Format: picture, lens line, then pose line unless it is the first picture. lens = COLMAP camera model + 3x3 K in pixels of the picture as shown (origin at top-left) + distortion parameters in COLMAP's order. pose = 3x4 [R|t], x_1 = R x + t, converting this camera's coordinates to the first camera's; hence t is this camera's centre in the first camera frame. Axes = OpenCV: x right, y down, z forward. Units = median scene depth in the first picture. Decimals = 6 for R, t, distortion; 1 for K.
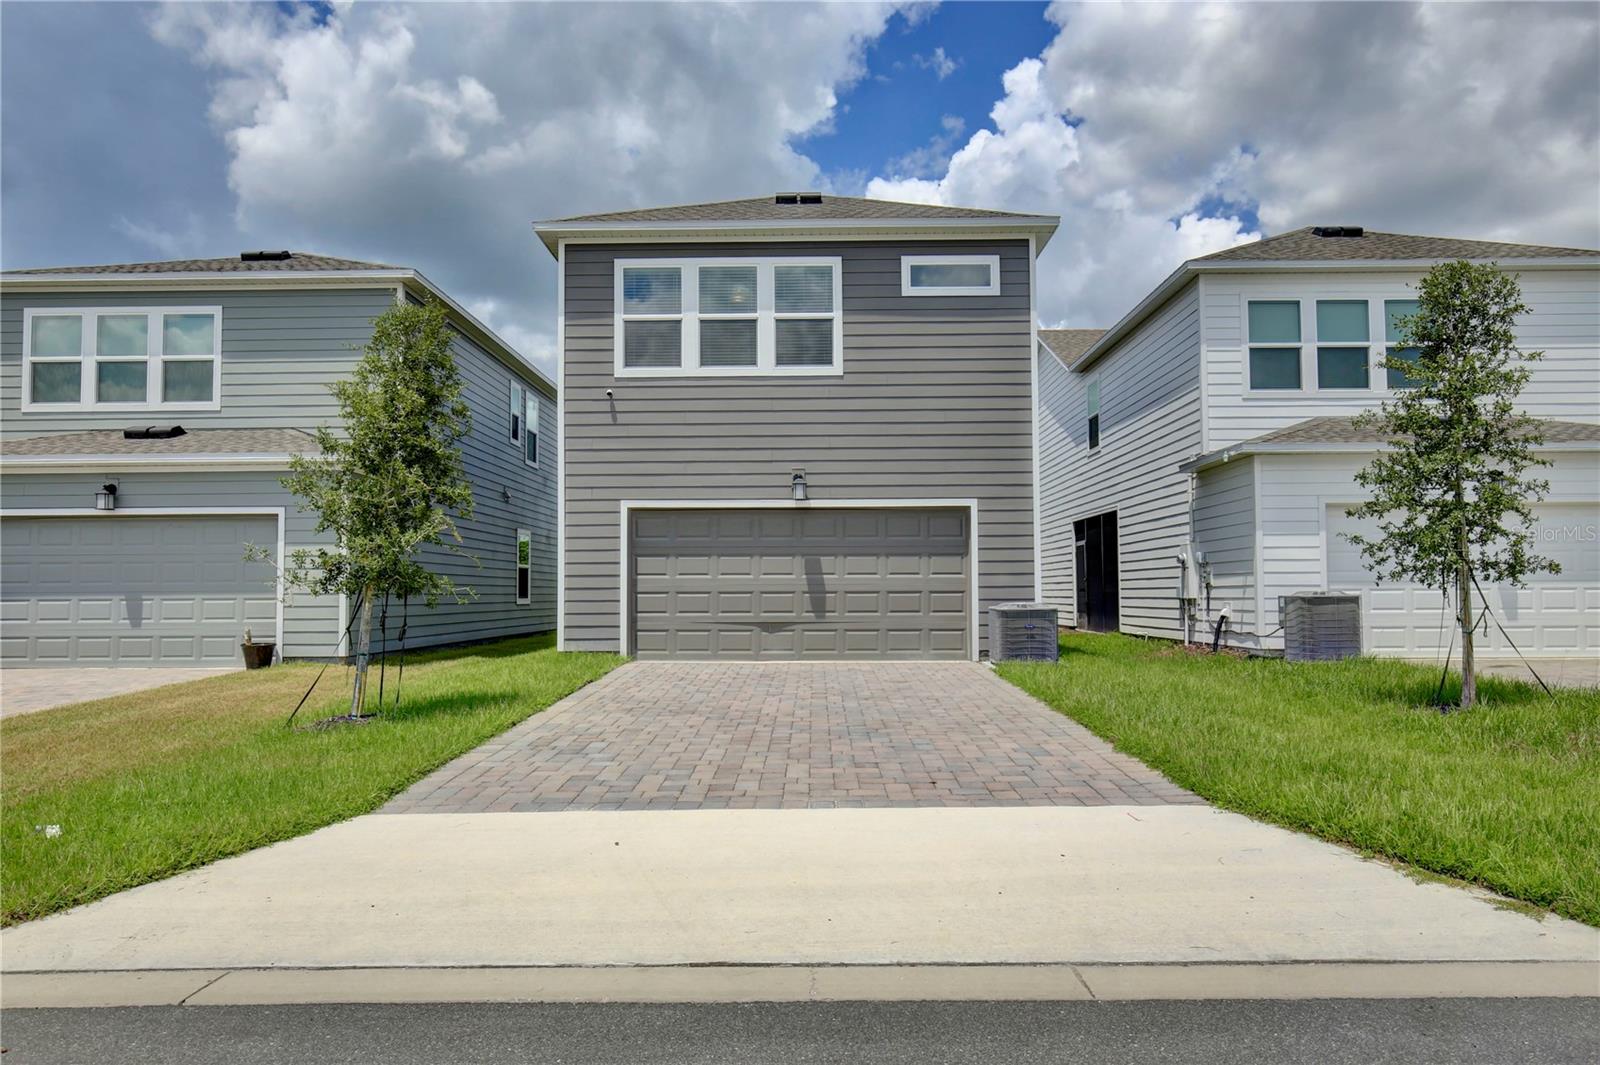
lens RADIAL K [[1041.6, 0, 806.1], [0, 1041.6, 534.8], [0, 0, 1]] dist [0.005519, -0.002094]
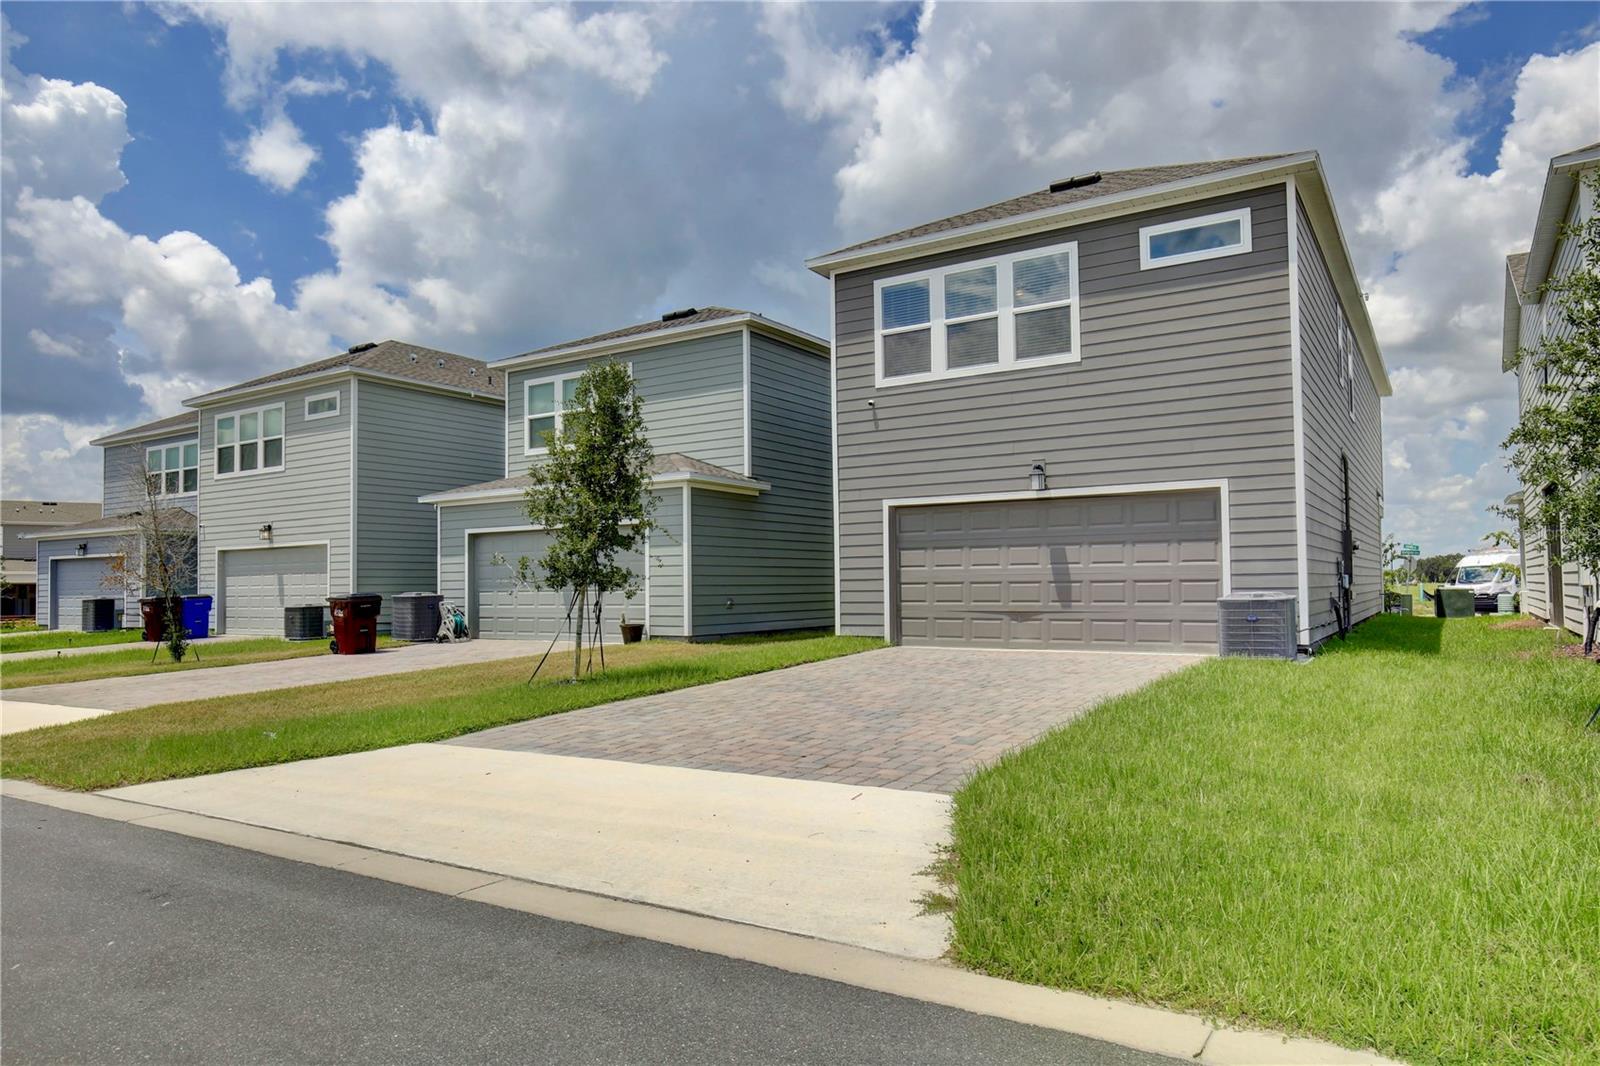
lens RADIAL K [[1041.6, 0, 808.1], [0, 1041.6, 536.2], [0, 0, 1]] dist [0.005519, -0.002094]
pose [[0.844172, -0.030006, -0.535231, 0.340826], [0.038458, 0.999249, 0.004637, -0.002578], [0.534691, -0.024499, 0.844693, 0.026921]]
